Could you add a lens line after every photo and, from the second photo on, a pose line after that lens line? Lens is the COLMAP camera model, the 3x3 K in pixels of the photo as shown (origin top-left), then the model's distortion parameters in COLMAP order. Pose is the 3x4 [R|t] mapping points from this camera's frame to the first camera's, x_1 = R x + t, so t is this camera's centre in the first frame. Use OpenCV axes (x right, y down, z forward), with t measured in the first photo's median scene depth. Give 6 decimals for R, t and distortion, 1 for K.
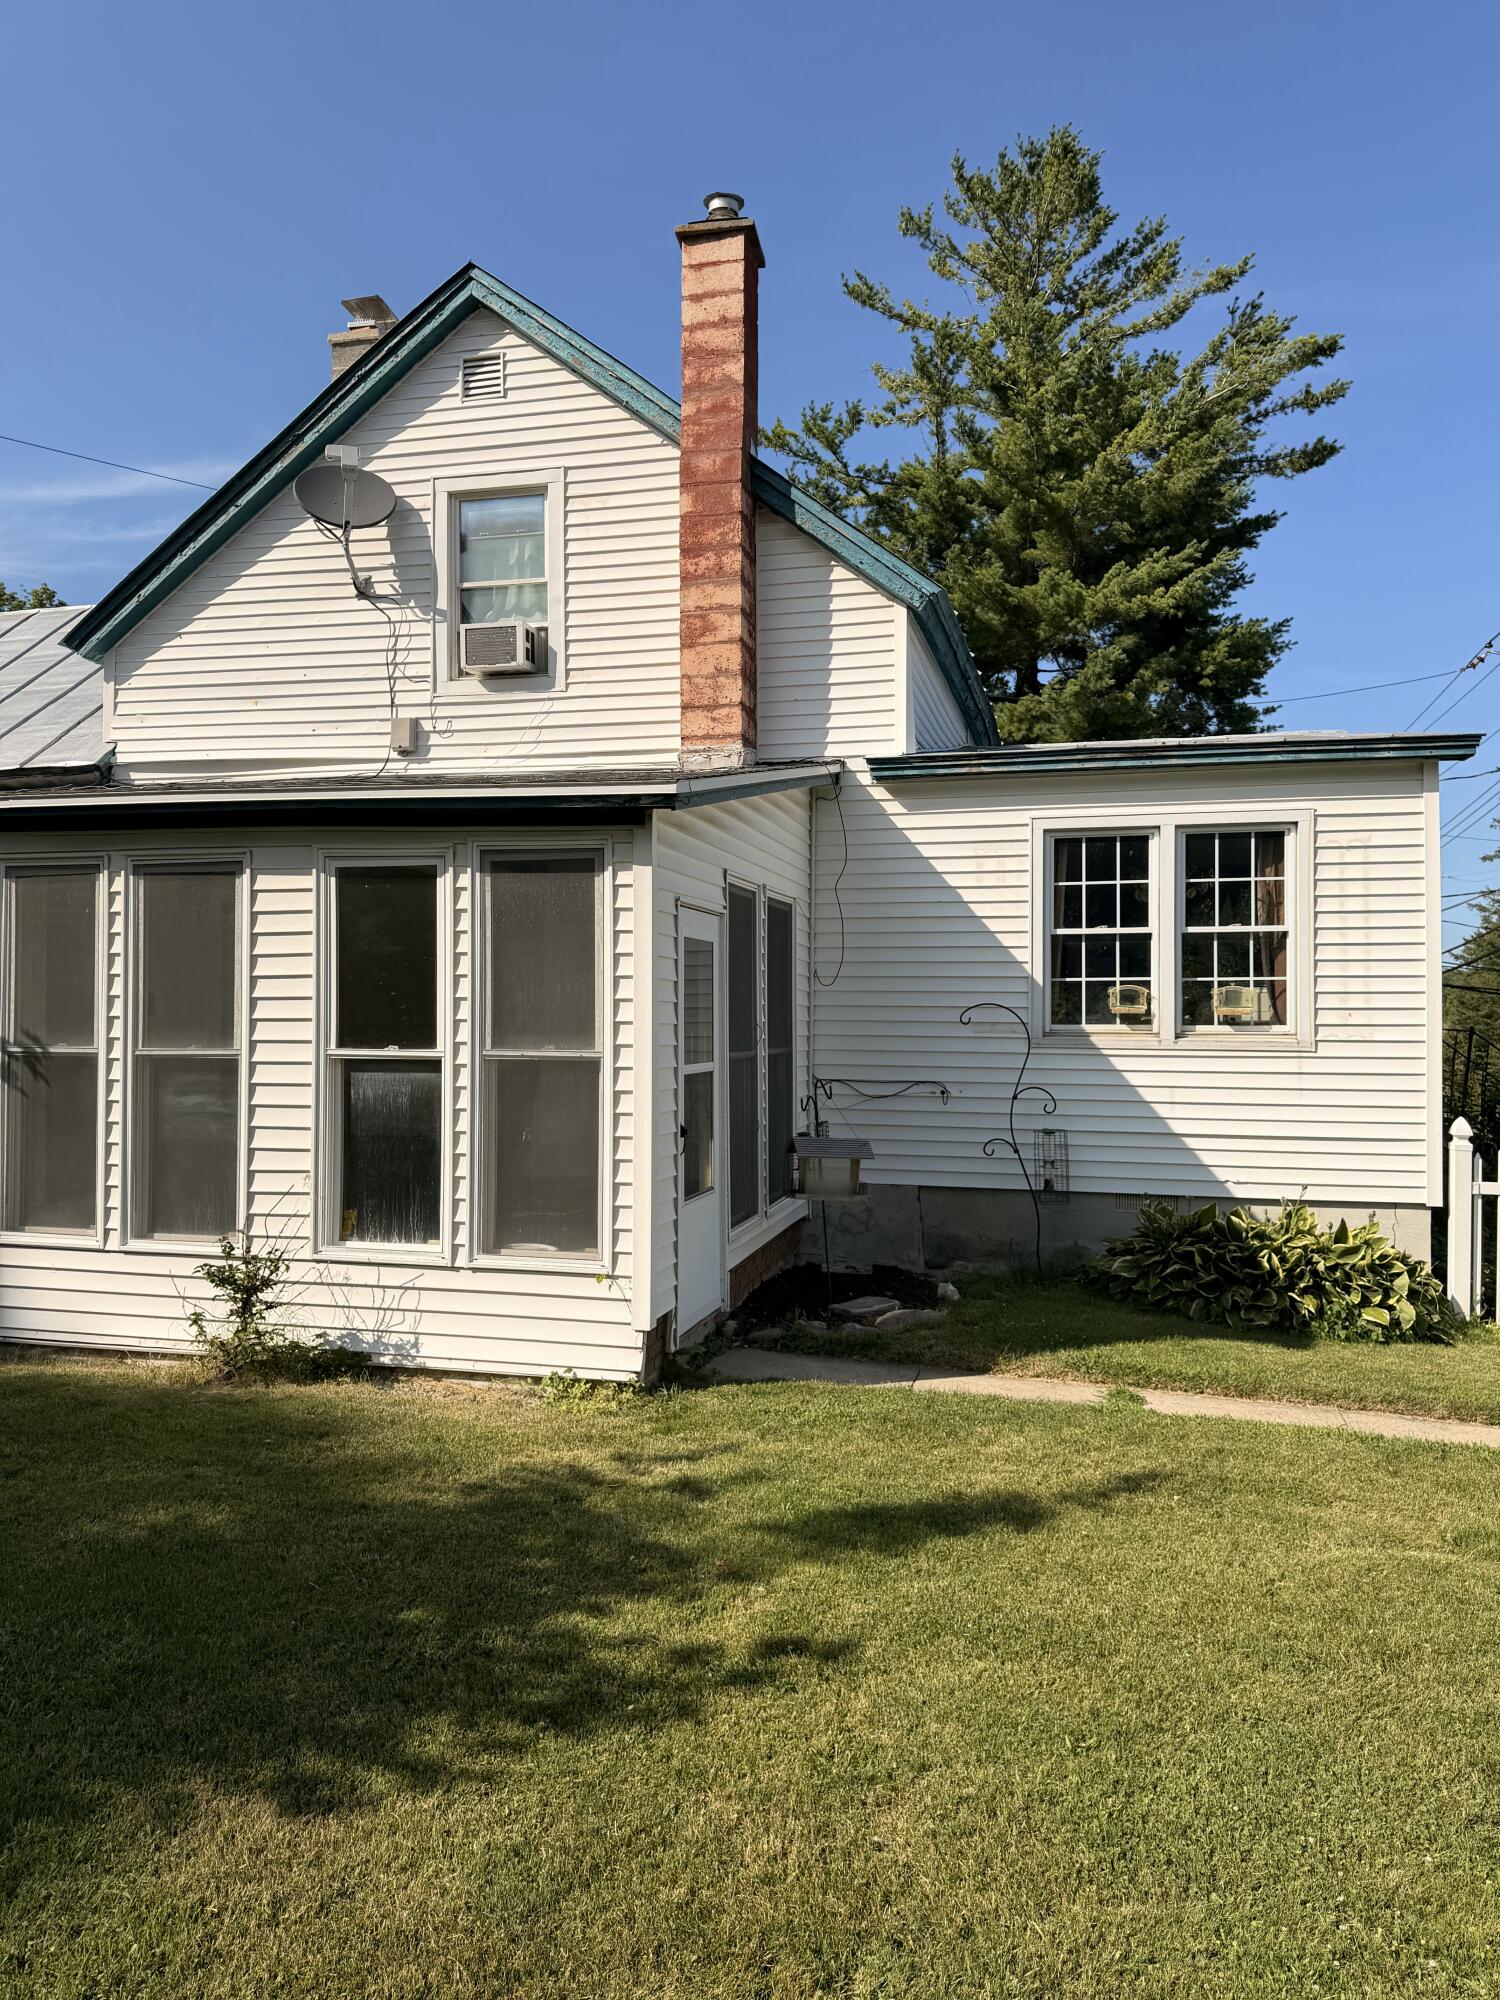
lens RADIAL K [[1428.6, 0, 750.0], [0, 1428.6, 1000.0], [0, 0, 1]] dist [0.223700, -0.456860]
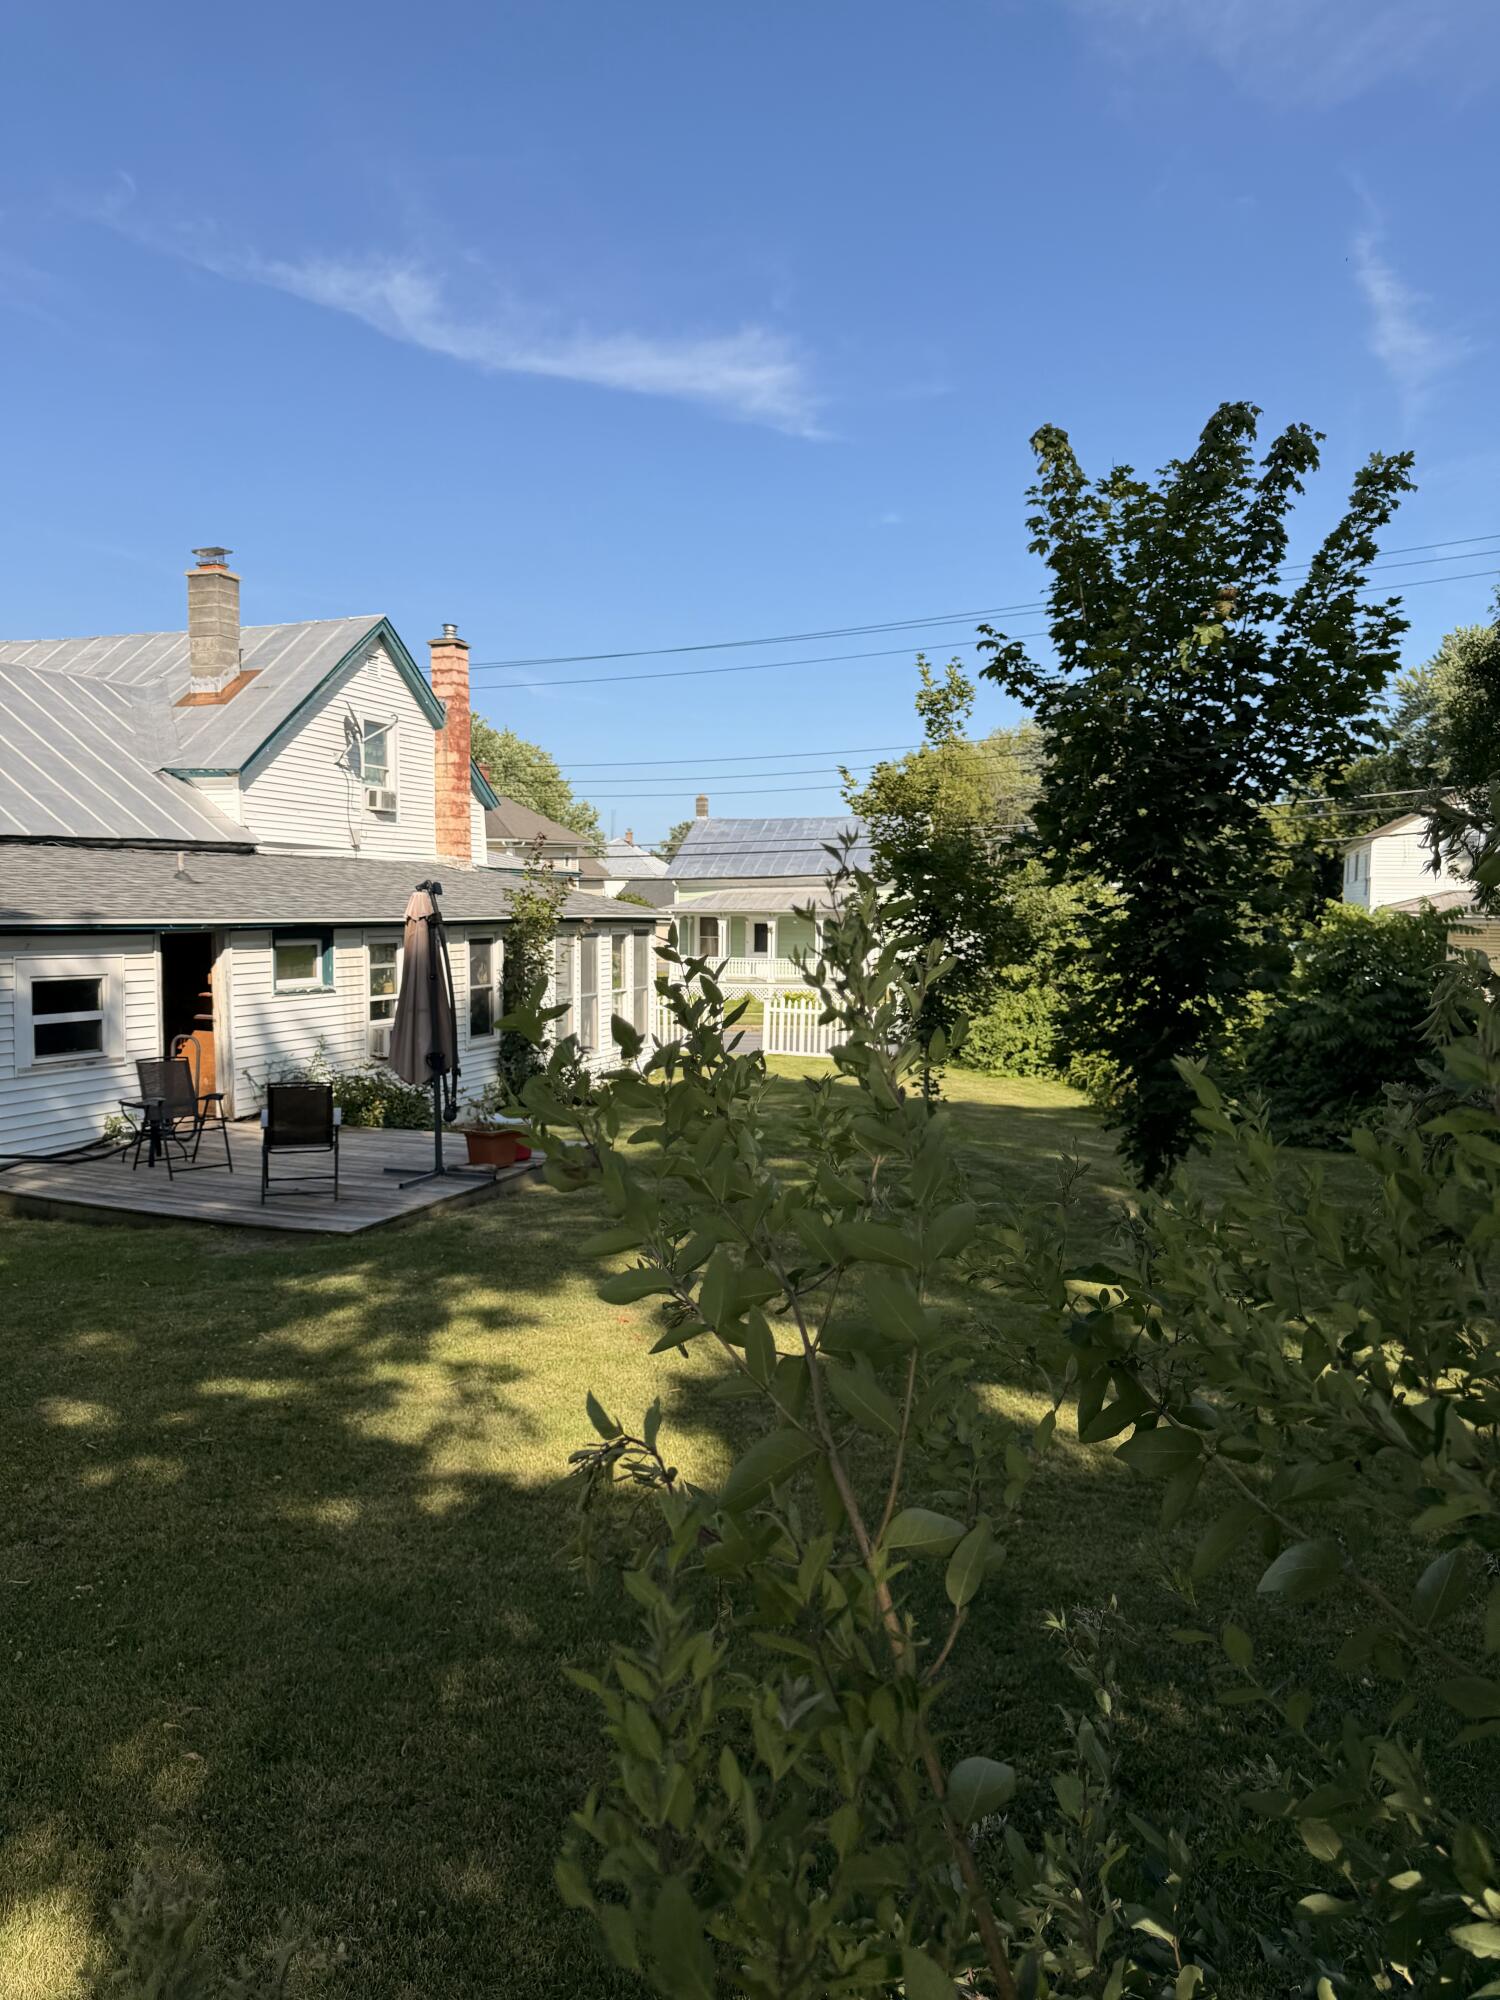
lens RADIAL K [[1428.6, 0, 750.0], [0, 1428.6, 1000.0], [0, 0, 1]] dist [0.223700, -0.456860]
pose [[0.129627, -0.068949, 0.989163, -2.592224], [-0.026833, 0.996970, 0.073009, -0.142732], [-0.991200, -0.036006, 0.127384, 0.231199]]
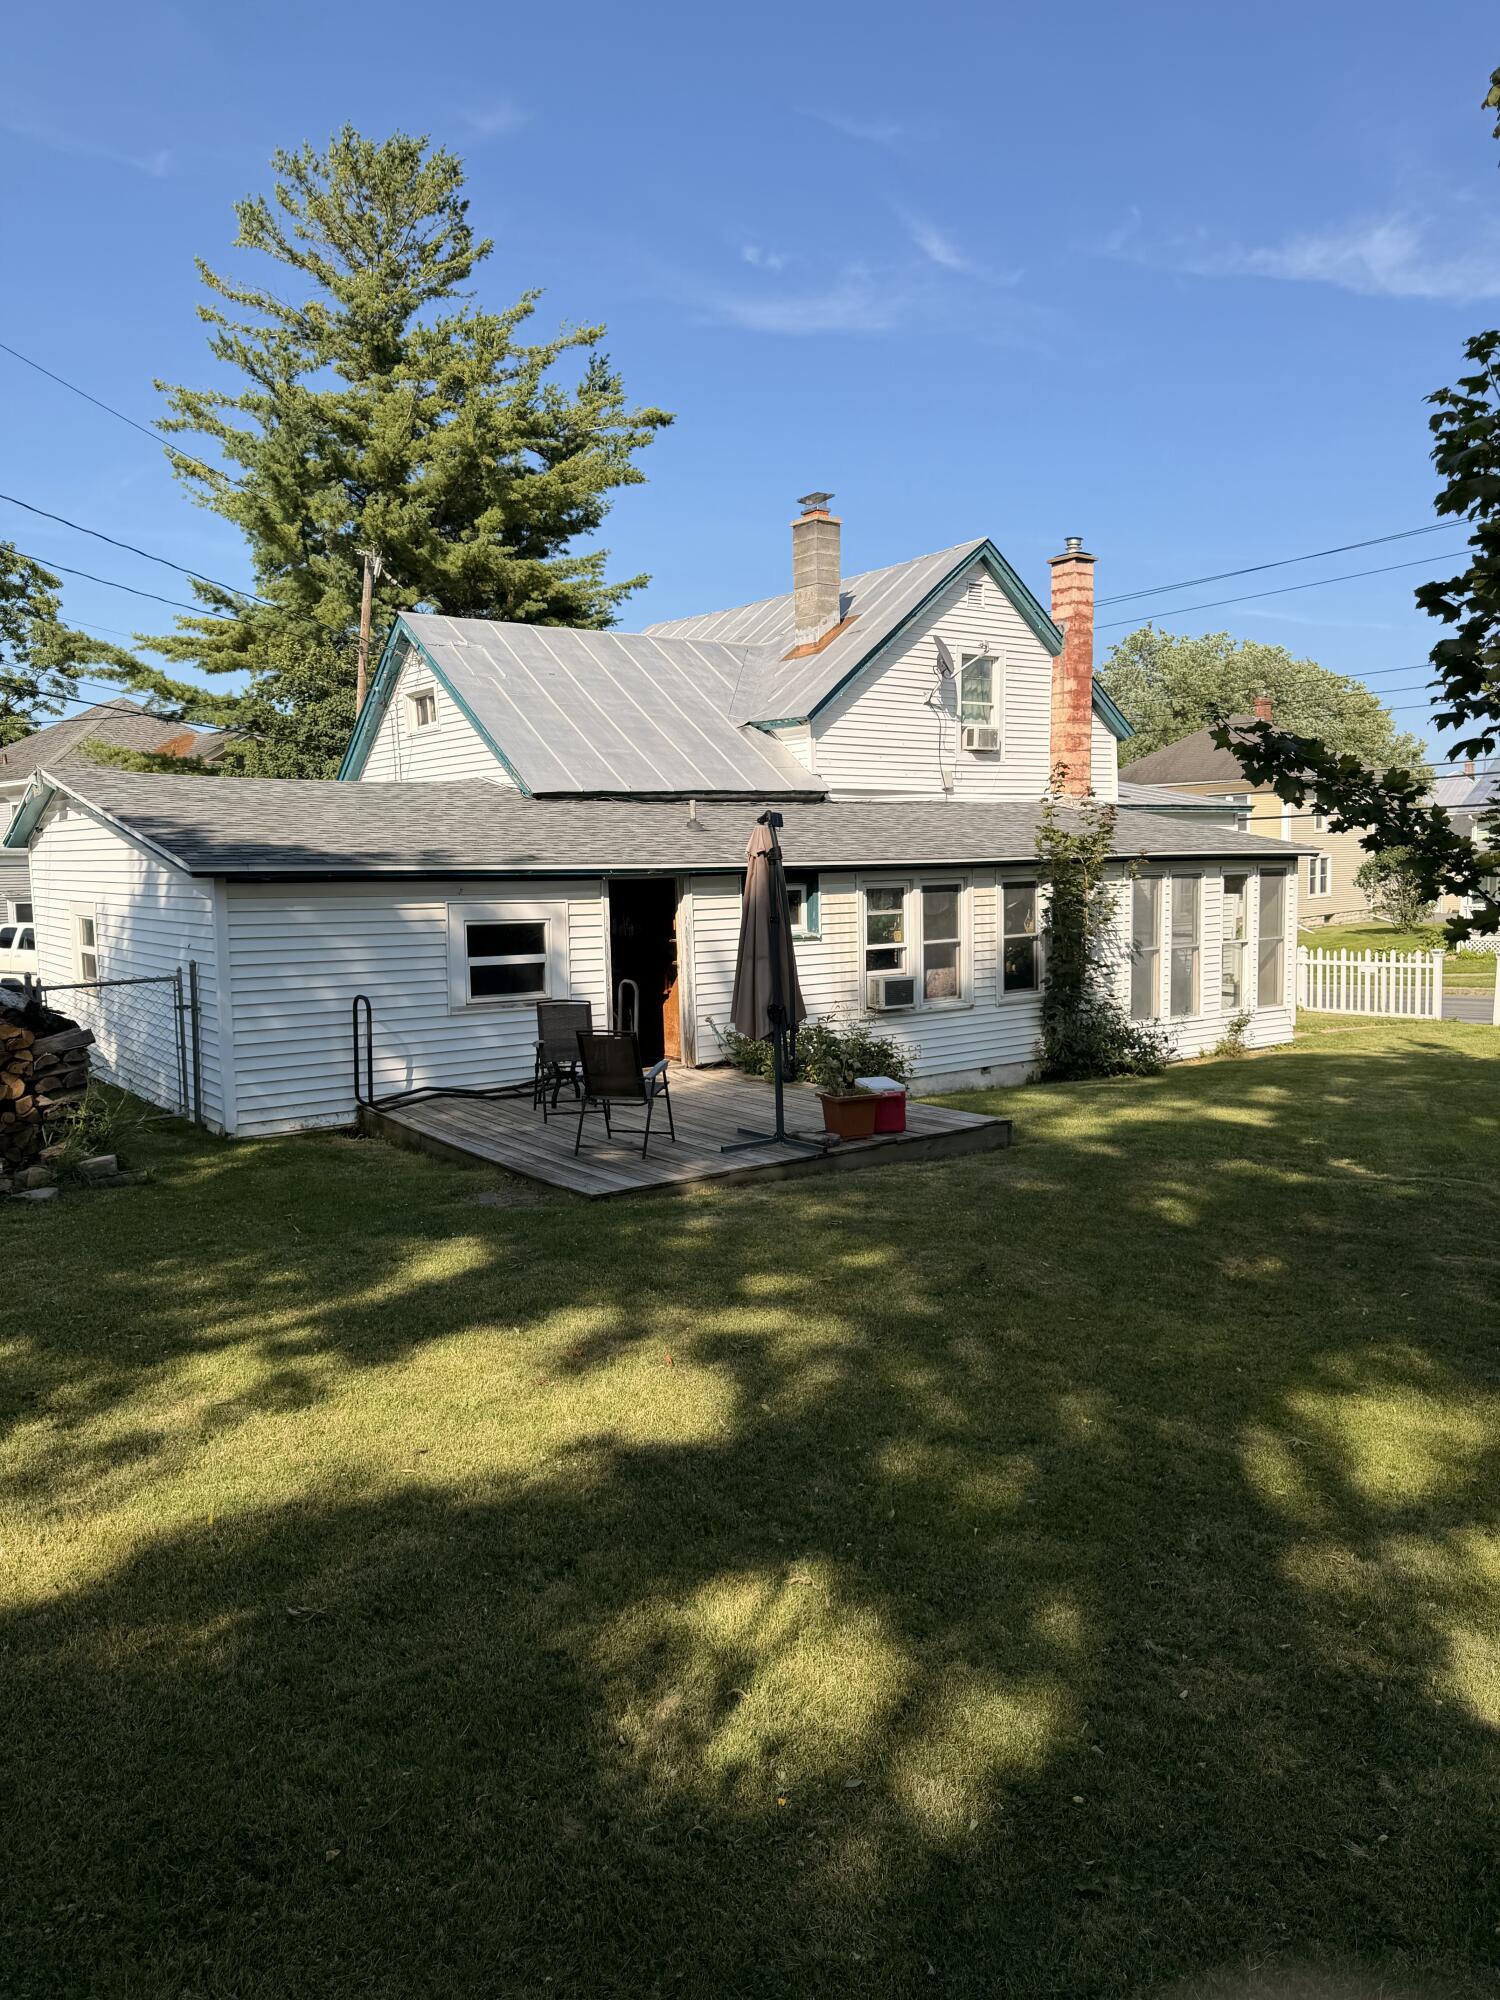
lens RADIAL K [[1428.6, 0, 750.0], [0, 1428.6, 1000.0], [0, 0, 1]] dist [0.223700, -0.456860]
pose [[0.636514, -0.087280, 0.766310, -2.255774], [0.004275, 0.993960, 0.109657, -0.123631], [-0.771253, -0.066522, 0.633043, -0.030014]]
